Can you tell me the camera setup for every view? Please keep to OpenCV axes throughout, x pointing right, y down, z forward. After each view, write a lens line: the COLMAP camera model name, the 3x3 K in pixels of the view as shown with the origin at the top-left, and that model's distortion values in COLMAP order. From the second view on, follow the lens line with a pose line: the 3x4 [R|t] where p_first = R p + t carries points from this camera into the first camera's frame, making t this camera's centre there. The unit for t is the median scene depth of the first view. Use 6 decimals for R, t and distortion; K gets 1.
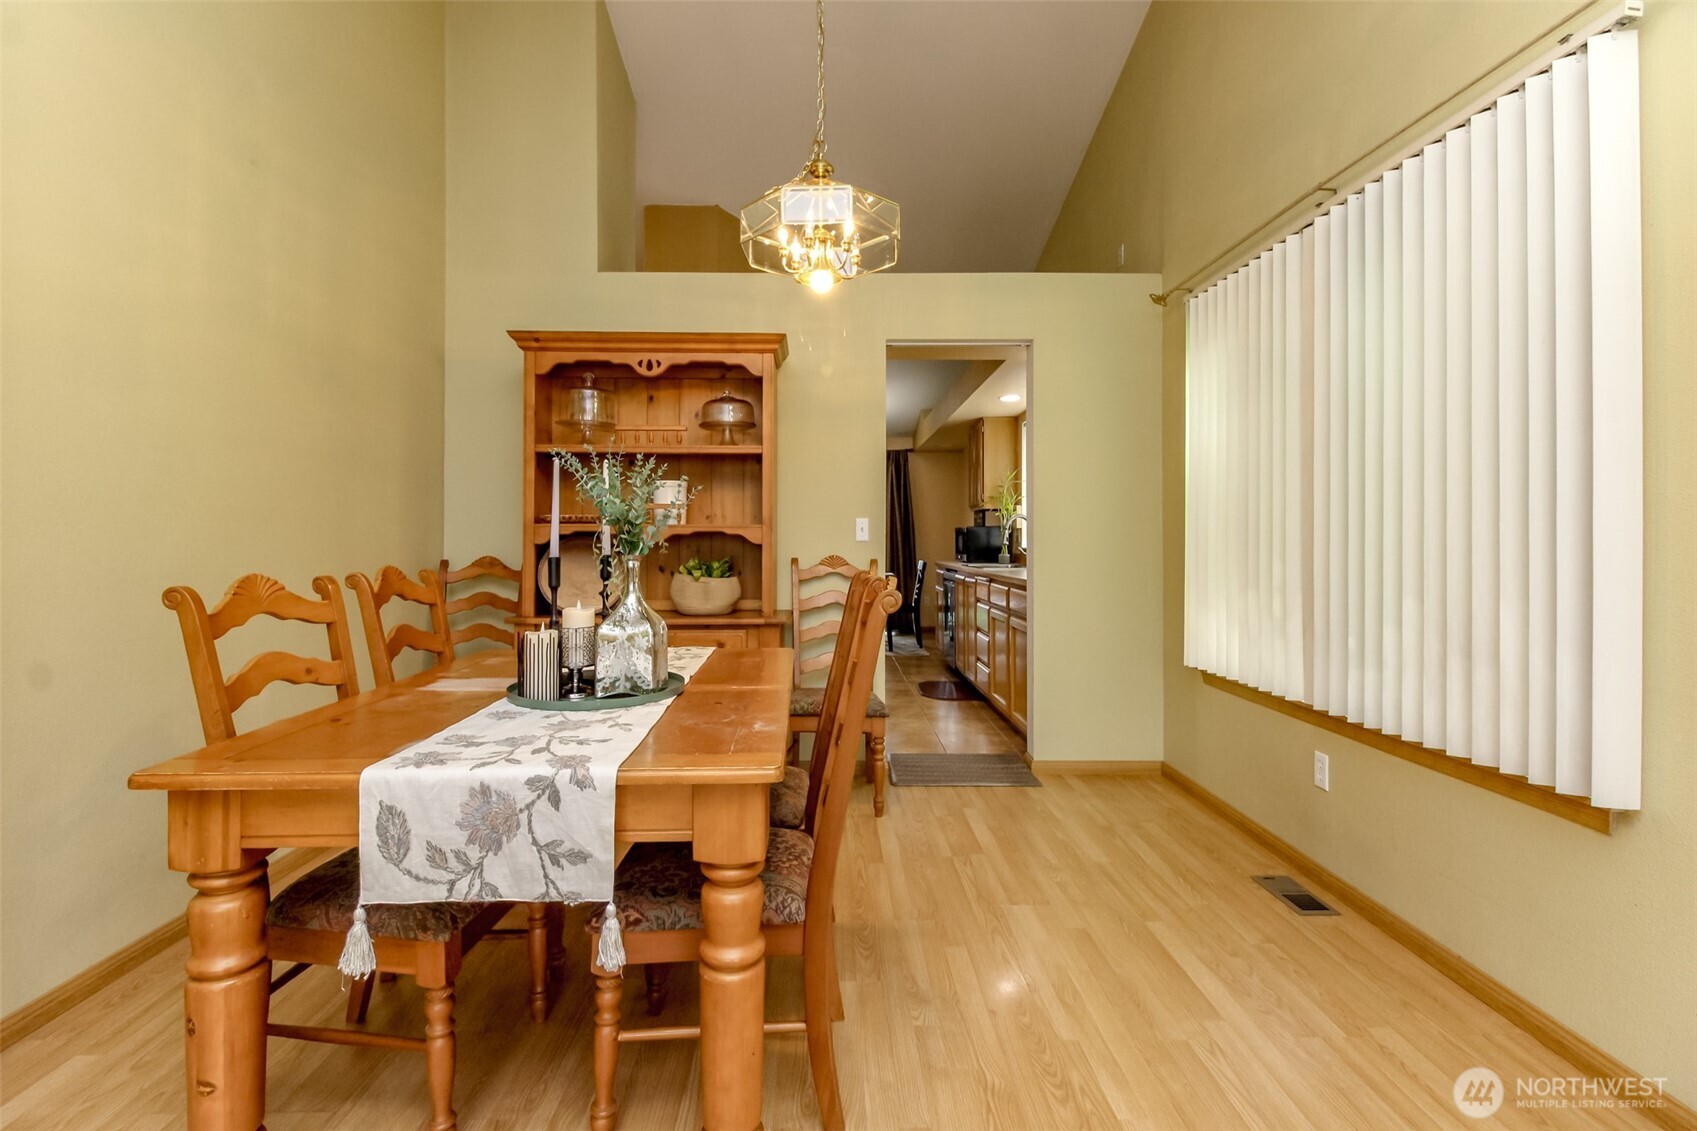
lens RADIAL K [[785.4, 0, 809.6], [0, 785.4, 534.6], [0, 0, 1]] dist [0.009125, -0.006997]
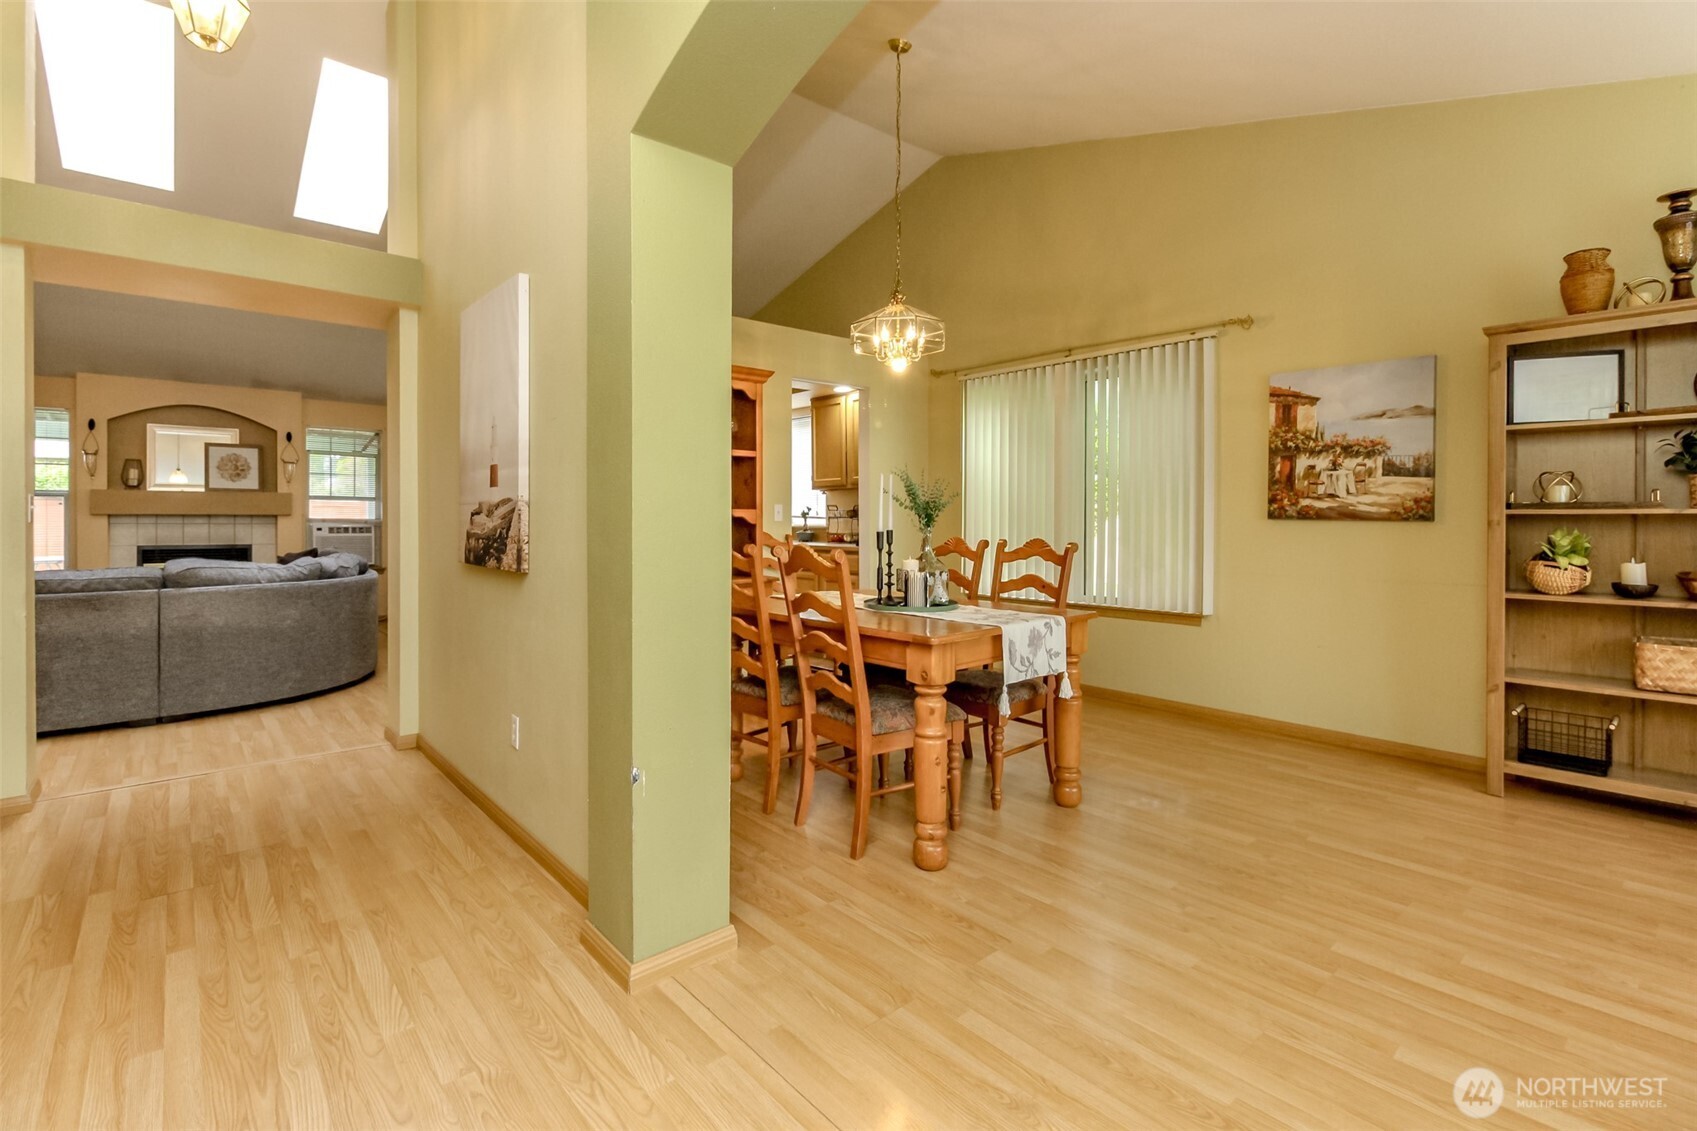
lens RADIAL K [[785.4, 0, 843.1], [0, 785.4, 526.0], [0, 0, 1]] dist [0.009125, -0.006997]
pose [[0.763708, -0.006622, 0.645528, -1.066899], [-0.003612, 0.999888, 0.014530, -0.005240], [-0.645552, -0.013428, 0.763598, -0.181094]]
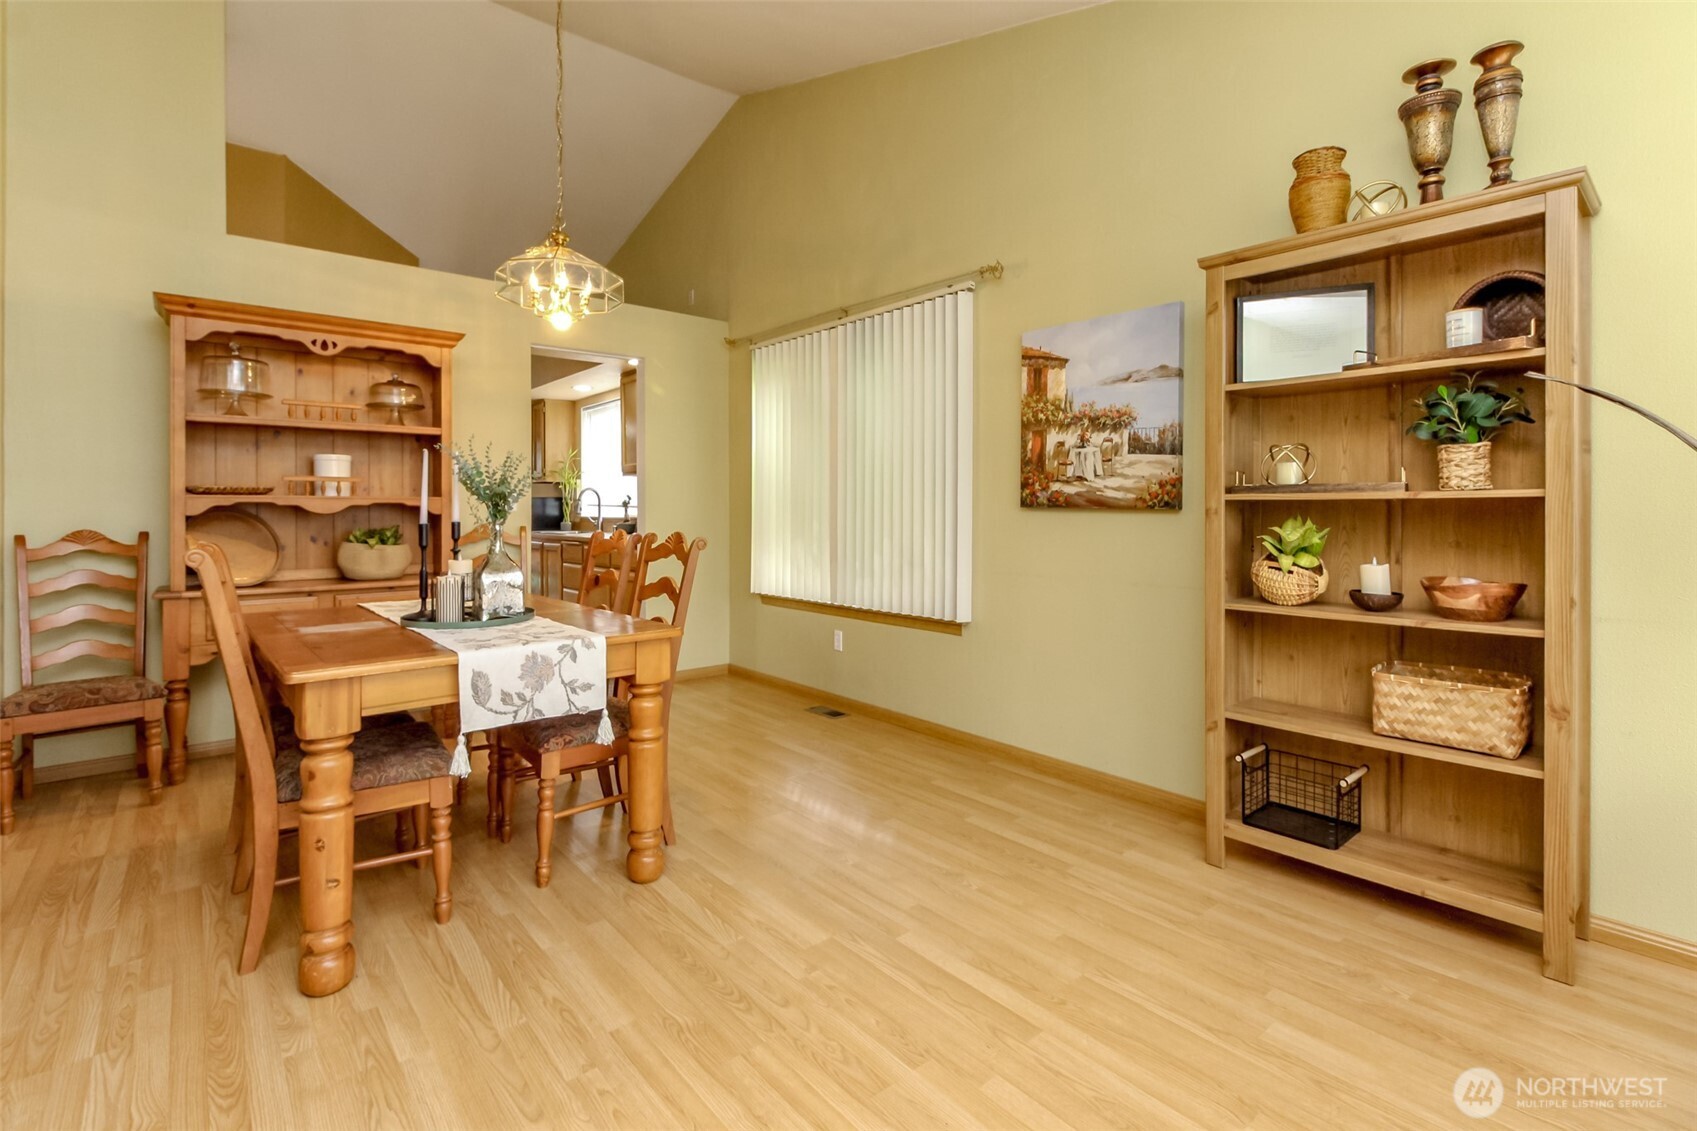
lens RADIAL K [[785.4, 0, 837.2], [0, 785.4, 519.1], [0, 0, 1]] dist [0.009125, -0.006997]
pose [[0.773290, -0.010463, 0.633967, -0.452872], [-0.001888, 0.999821, 0.018804, -0.003846], [-0.634050, -0.015738, 0.773132, -0.342715]]
